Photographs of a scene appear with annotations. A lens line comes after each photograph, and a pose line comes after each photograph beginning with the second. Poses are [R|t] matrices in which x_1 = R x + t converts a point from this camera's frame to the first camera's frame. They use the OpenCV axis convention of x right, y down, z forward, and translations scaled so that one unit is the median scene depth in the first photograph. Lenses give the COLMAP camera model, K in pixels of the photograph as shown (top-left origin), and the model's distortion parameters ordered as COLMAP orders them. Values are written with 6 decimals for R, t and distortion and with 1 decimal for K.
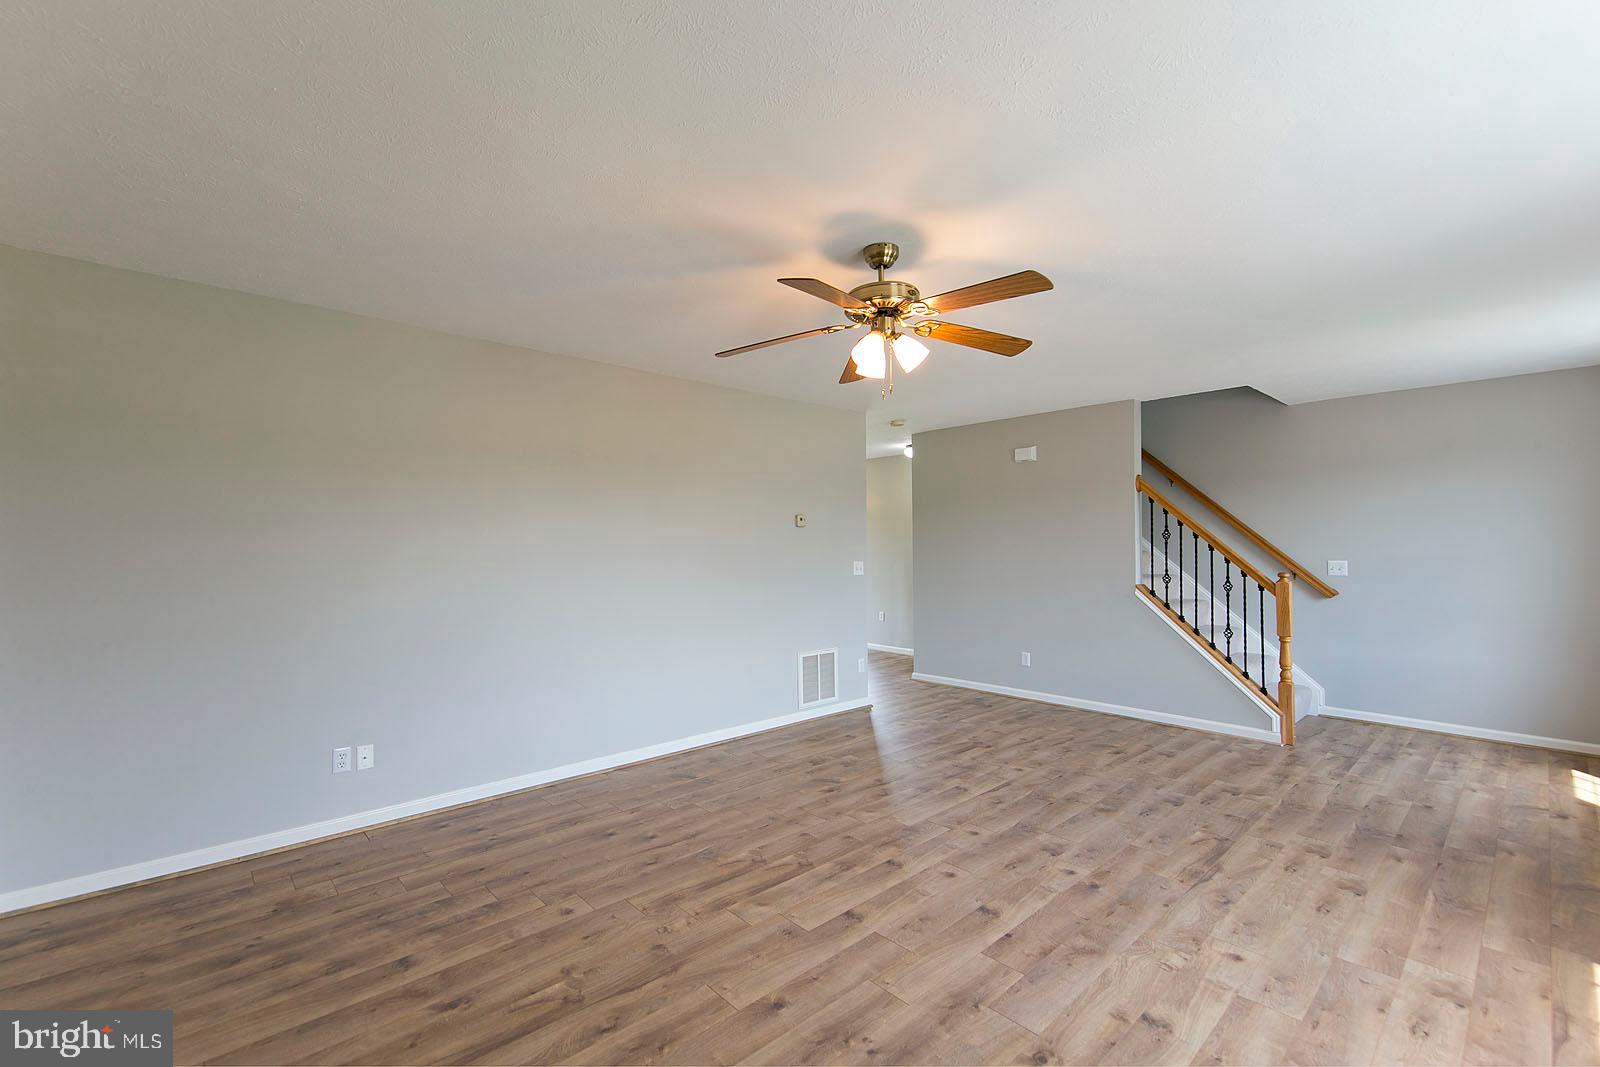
lens RADIAL K [[680.8, 0, 808.1], [0, 680.8, 558.8], [0, 0, 1]] dist [0.019492, -0.006957]
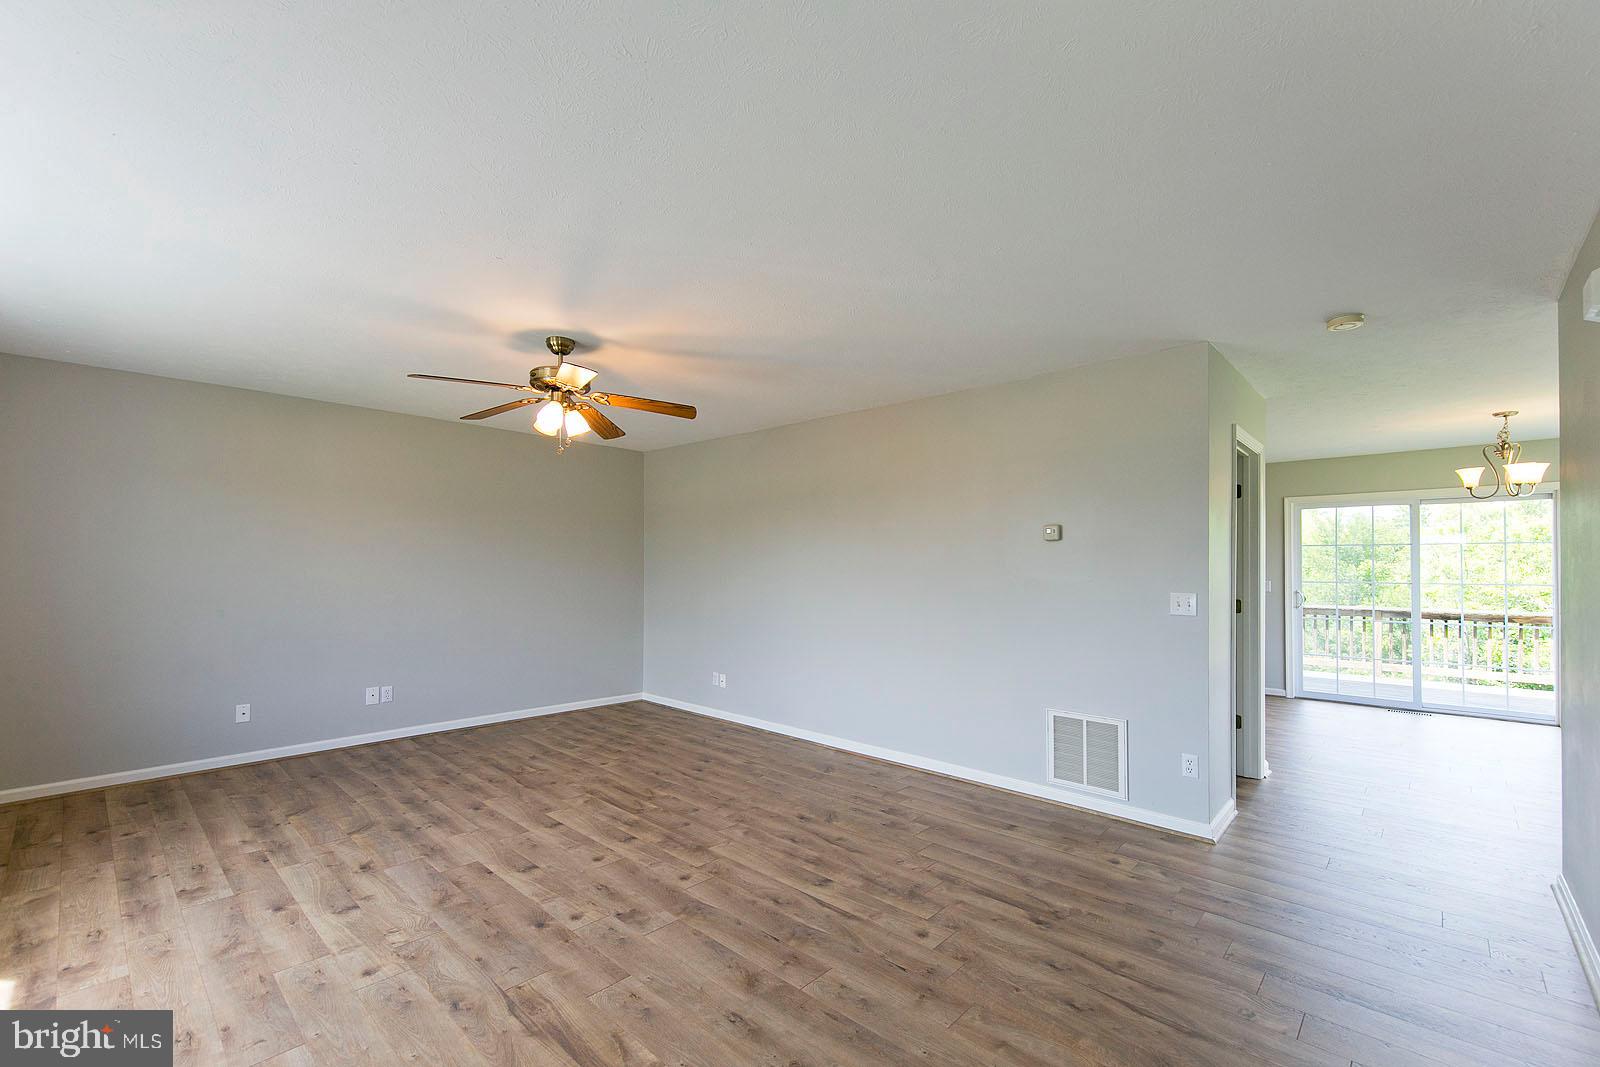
lens RADIAL K [[680.8, 0, 808.1], [0, 680.8, 558.8], [0, 0, 1]] dist [0.019492, -0.006957]
pose [[0.068013, -0.008140, -0.997651, 1.309981], [-0.023790, 0.999669, -0.009778, -0.024875], [0.997401, 0.024400, 0.067797, 1.217239]]
